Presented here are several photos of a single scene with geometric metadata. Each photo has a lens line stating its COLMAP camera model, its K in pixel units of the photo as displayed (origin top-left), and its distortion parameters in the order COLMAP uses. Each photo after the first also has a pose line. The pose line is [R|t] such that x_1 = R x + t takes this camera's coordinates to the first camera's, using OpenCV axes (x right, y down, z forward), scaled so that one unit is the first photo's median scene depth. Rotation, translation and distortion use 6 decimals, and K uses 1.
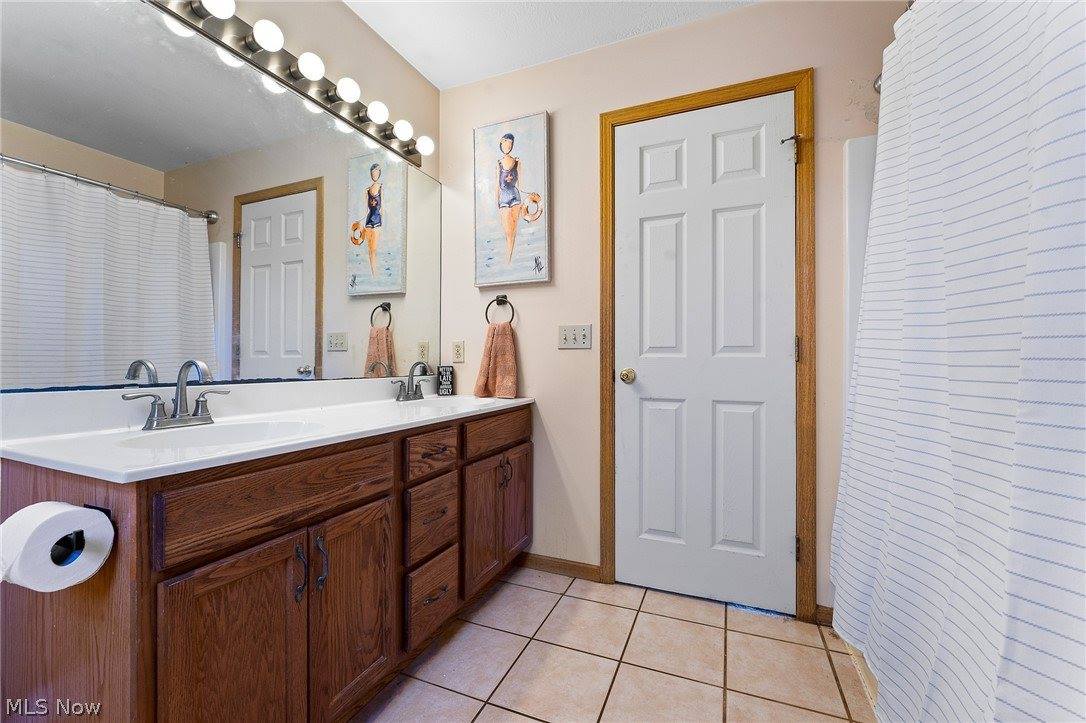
lens RADIAL K [[441.7, 0, 560.0], [0, 441.7, 361.5], [0, 0, 1]] dist [-0.002414, -0.000067]
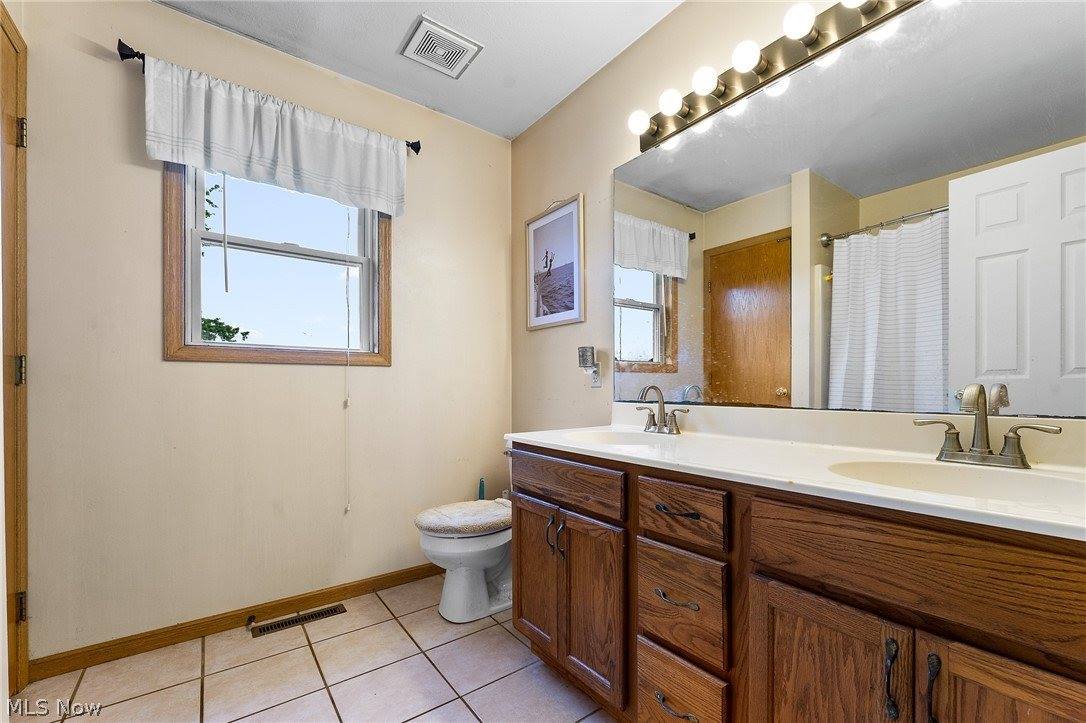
lens RADIAL K [[450.8, 0, 542.2], [0, 450.8, 387.4], [0, 0, 1]] dist [-0.000093, 0.000089]
pose [[-0.520897, 0.002814, -0.853615, 0.429577], [0.001624, 0.999996, 0.002306, -0.000085], [0.853618, -0.000185, -0.520899, 1.113220]]
